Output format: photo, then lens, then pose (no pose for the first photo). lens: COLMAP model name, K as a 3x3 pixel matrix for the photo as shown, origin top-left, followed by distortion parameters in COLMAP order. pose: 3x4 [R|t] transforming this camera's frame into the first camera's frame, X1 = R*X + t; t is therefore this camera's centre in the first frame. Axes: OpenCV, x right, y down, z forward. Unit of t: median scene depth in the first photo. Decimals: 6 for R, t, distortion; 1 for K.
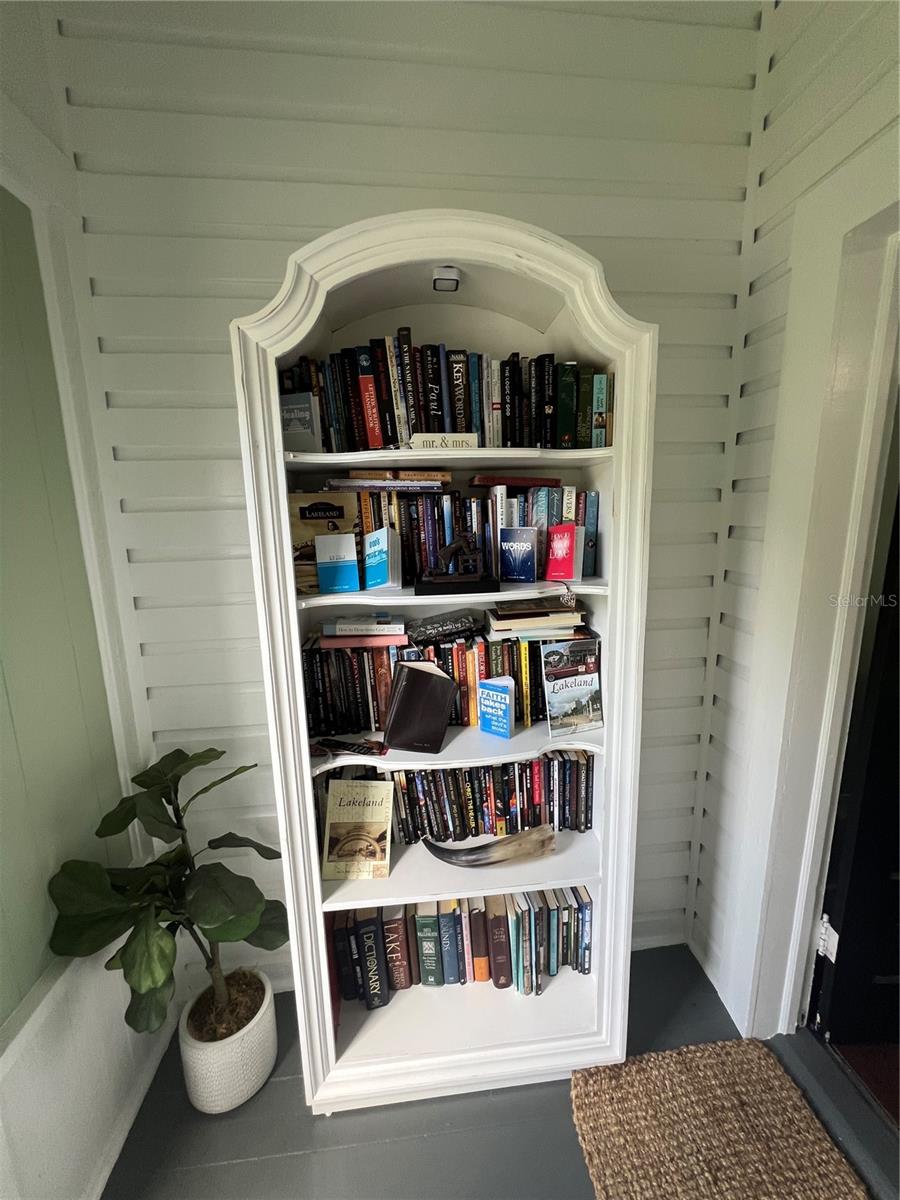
lens RADIAL K [[482.8, 0, 451.4], [0, 482.8, 599.6], [0, 0, 1]] dist [-0.002554, 0.000889]
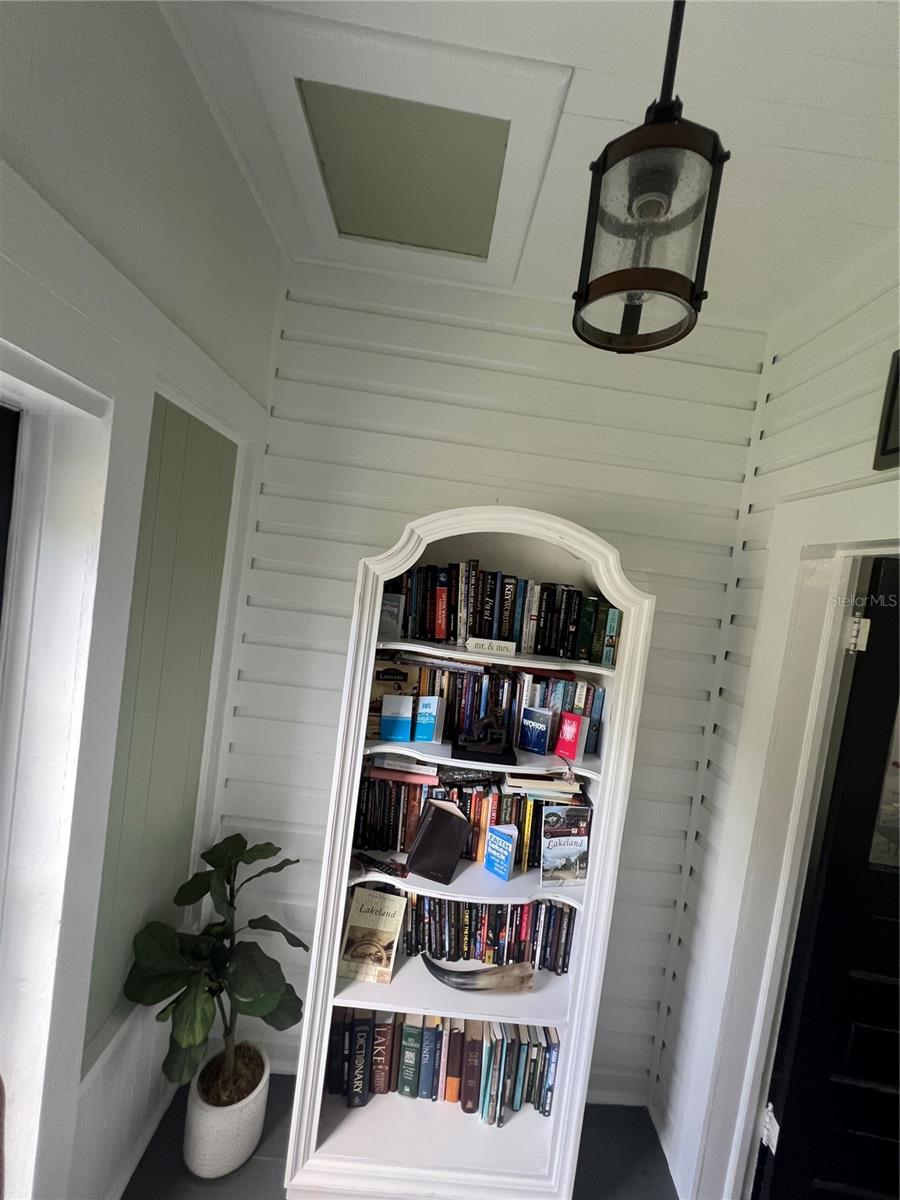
lens RADIAL K [[482.8, 0, 451.0], [0, 482.8, 600.1], [0, 0, 1]] dist [-0.002554, 0.000889]
pose [[0.985692, 0.154088, -0.068327, -0.044471], [-0.162521, 0.976318, -0.142792, -0.202814], [0.044706, 0.151853, 0.987391, -0.309368]]
